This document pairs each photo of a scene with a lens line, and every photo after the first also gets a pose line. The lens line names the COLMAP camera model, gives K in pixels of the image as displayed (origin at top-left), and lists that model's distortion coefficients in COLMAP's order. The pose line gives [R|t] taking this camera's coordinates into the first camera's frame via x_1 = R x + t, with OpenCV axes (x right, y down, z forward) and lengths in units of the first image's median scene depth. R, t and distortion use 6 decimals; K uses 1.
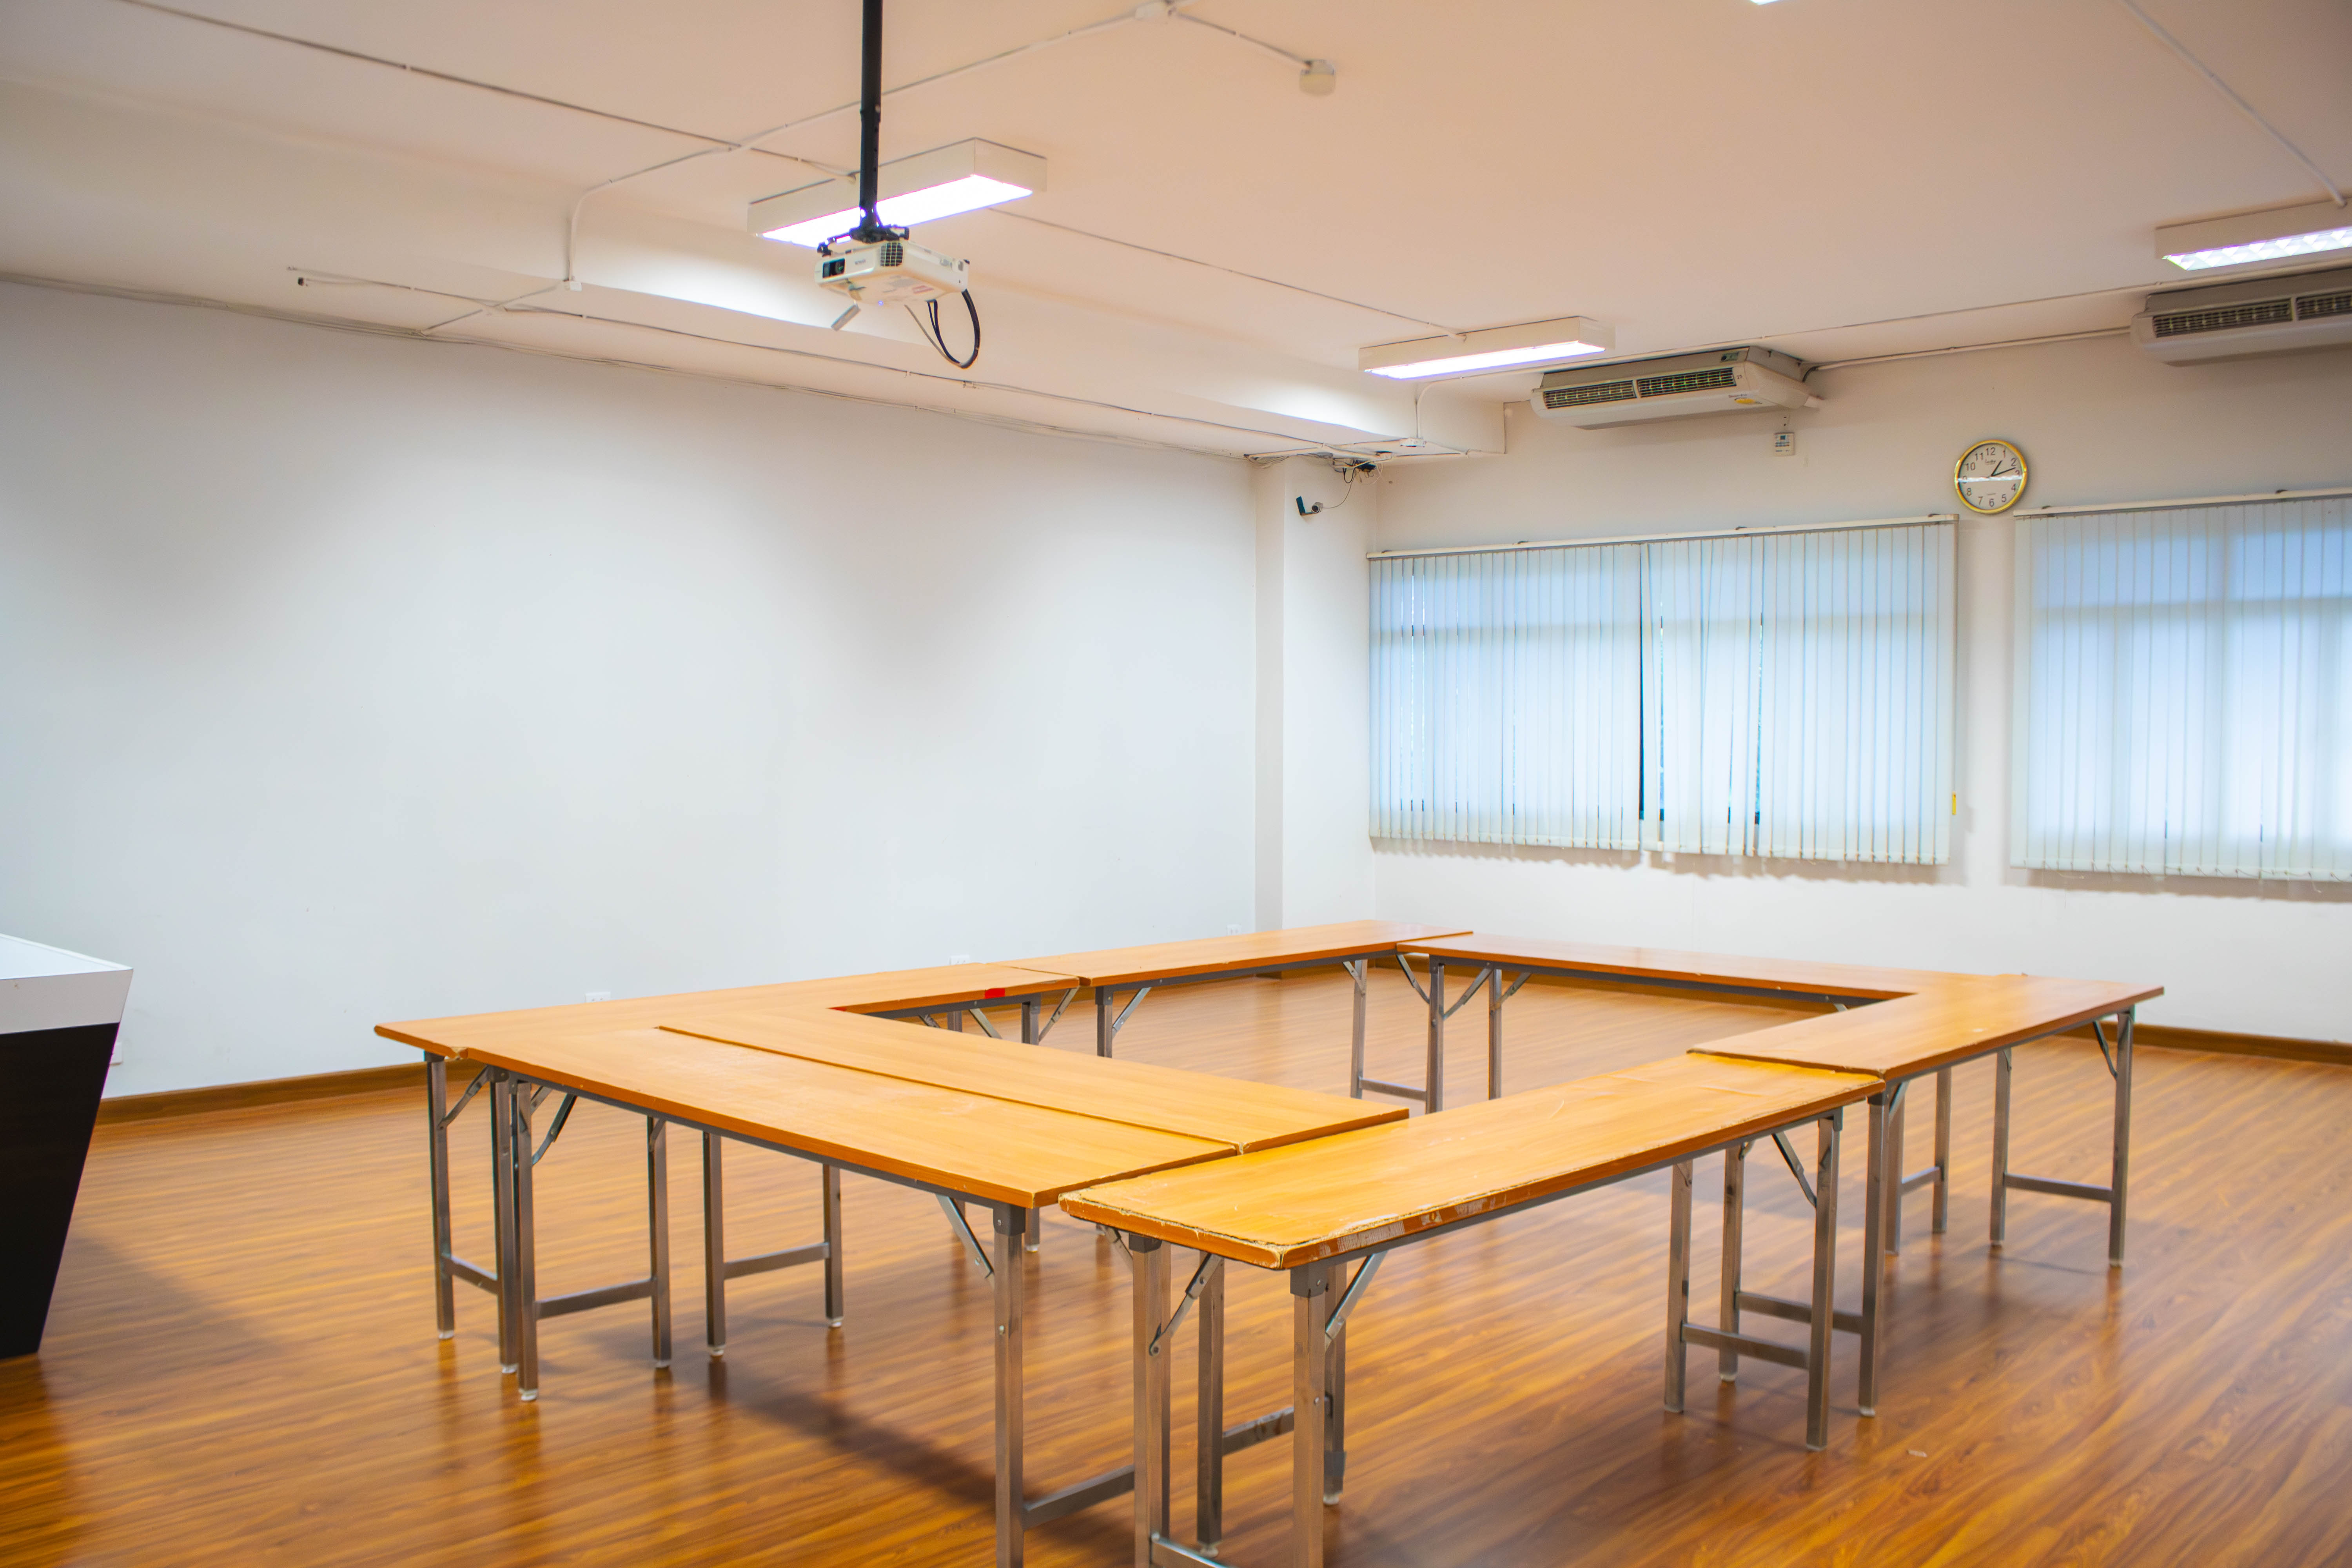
lens RADIAL K [[1980.6, 0, 1178.5], [0, 1980.6, 831.2], [0, 0, 1]] dist [-0.100055, 0.000267]
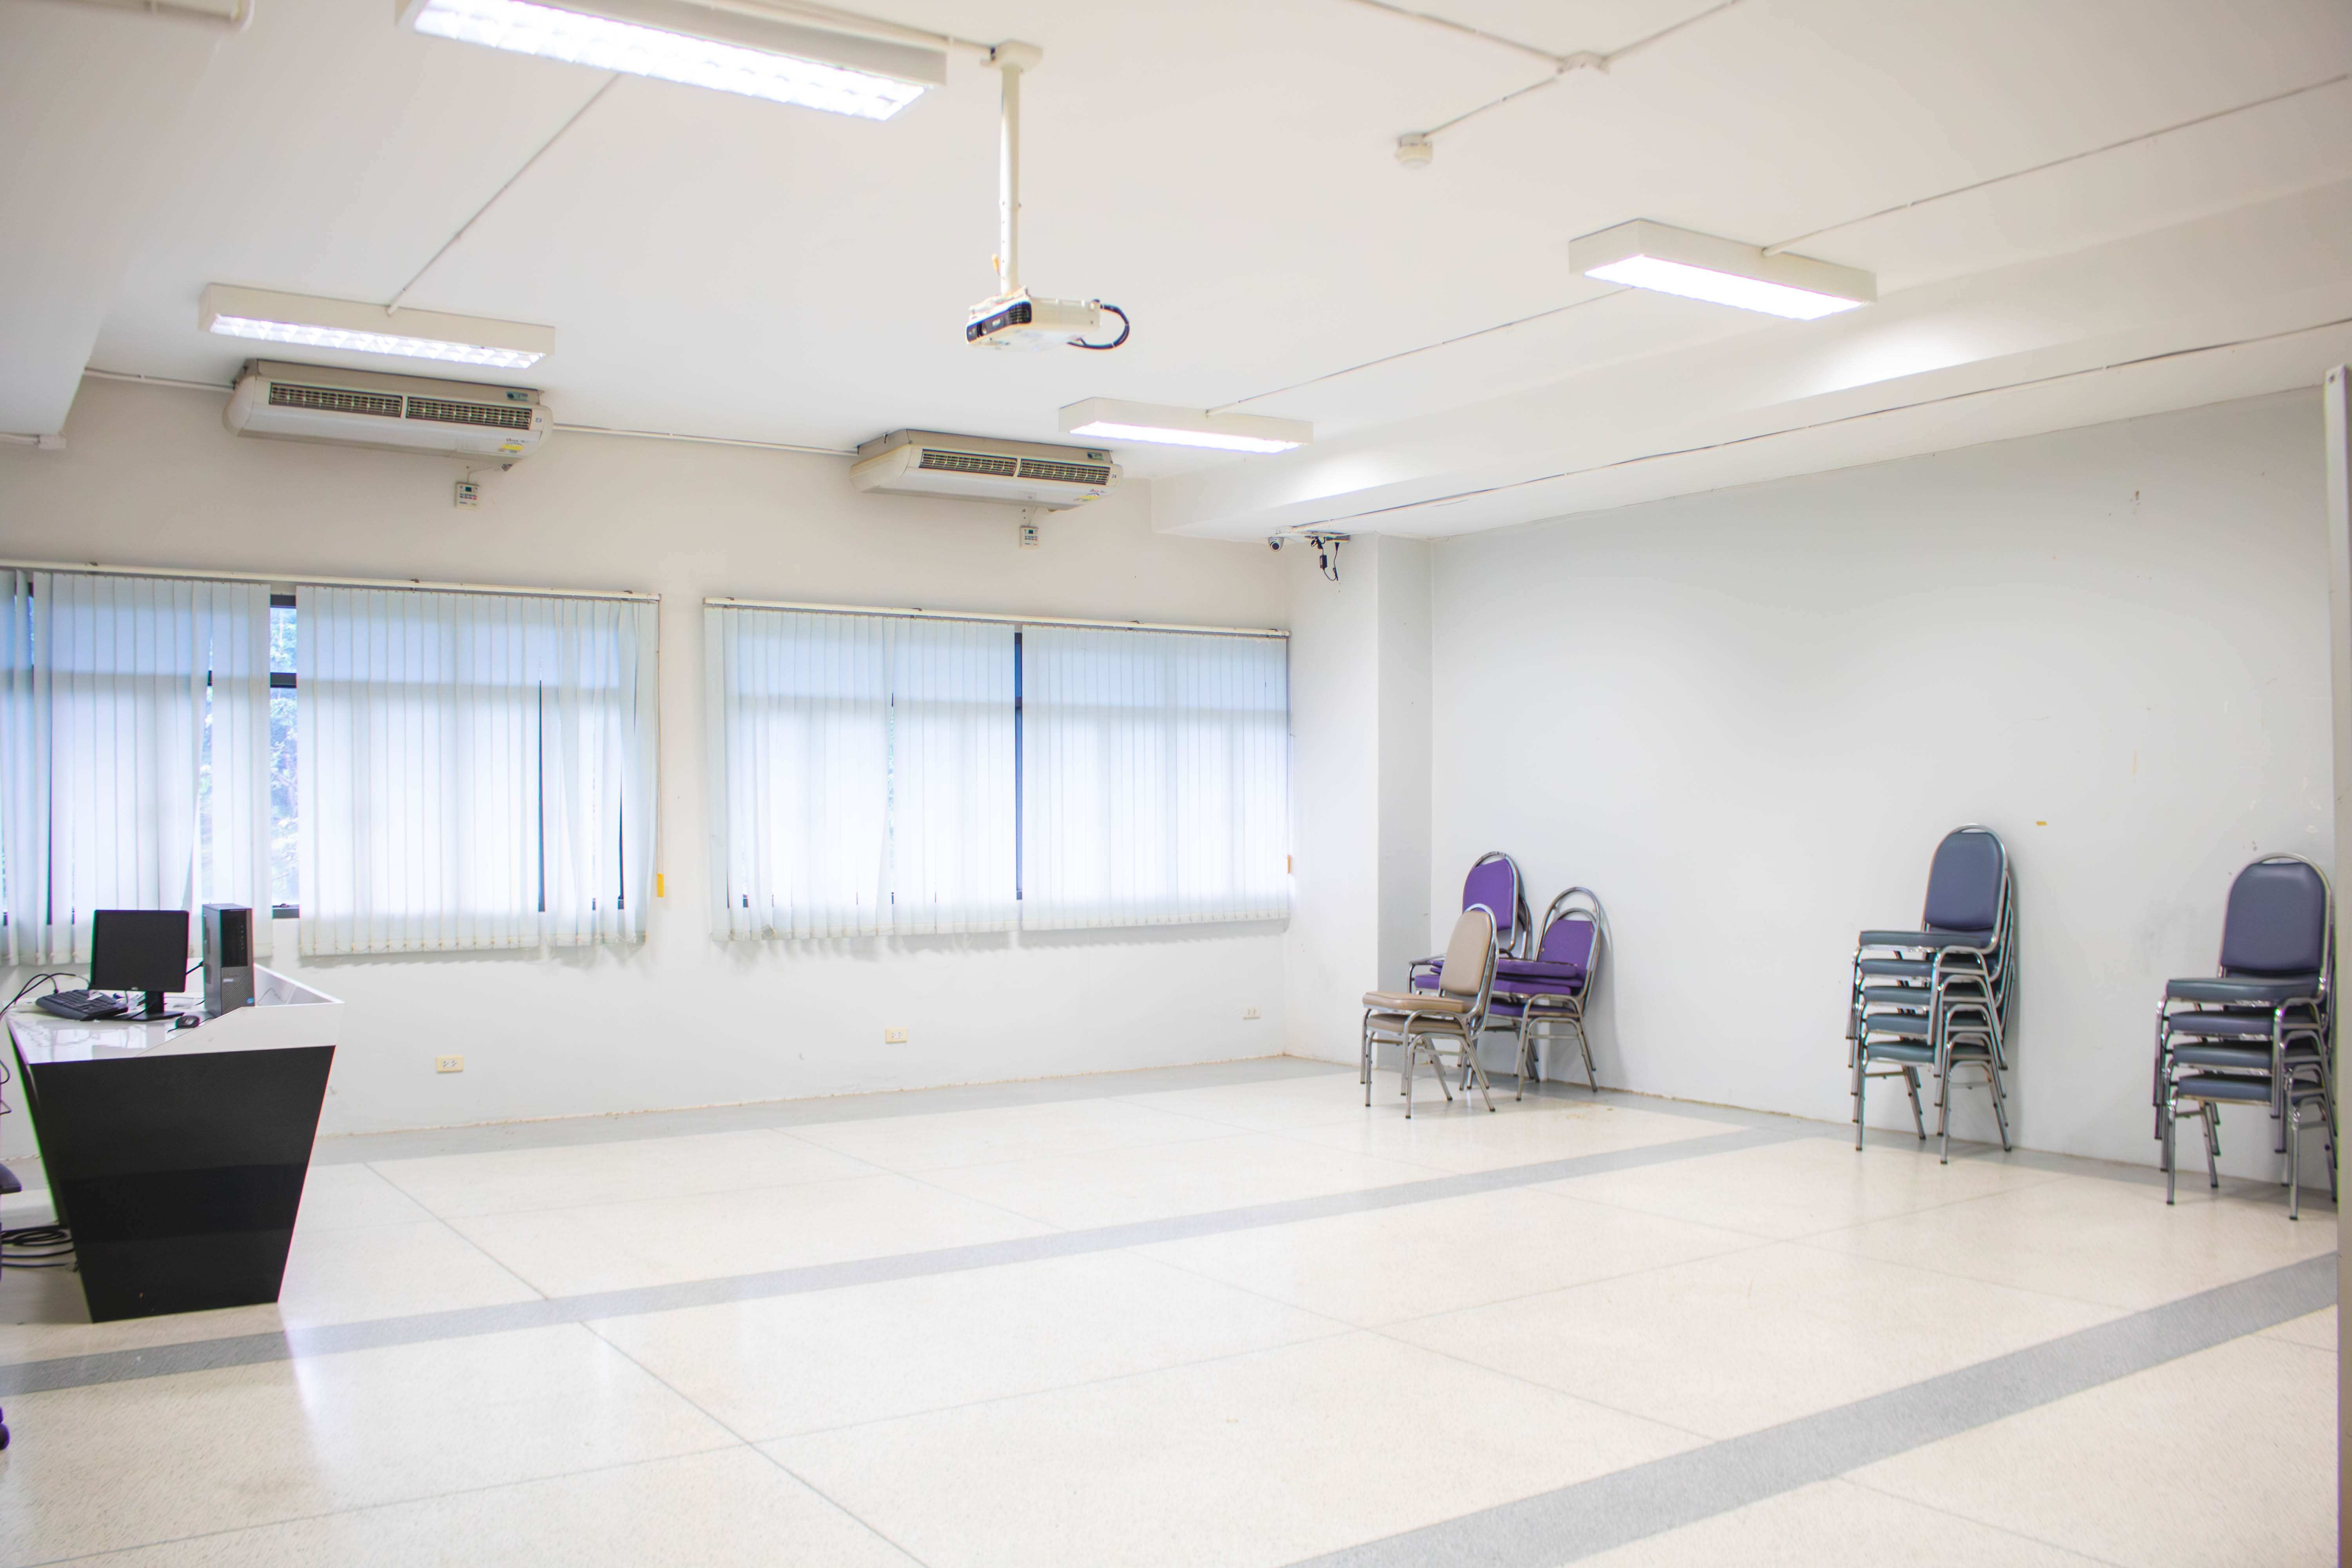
lens RADIAL K [[1980.6, 0, 1178.5], [0, 1980.6, 831.2], [0, 0, 1]] dist [-0.100055, 0.000267]
pose [[0.223328, -0.009351, 0.974699, -0.545439], [0.048893, 0.998803, -0.001621, -0.026352], [-0.973516, 0.048018, 0.223518, 0.525237]]
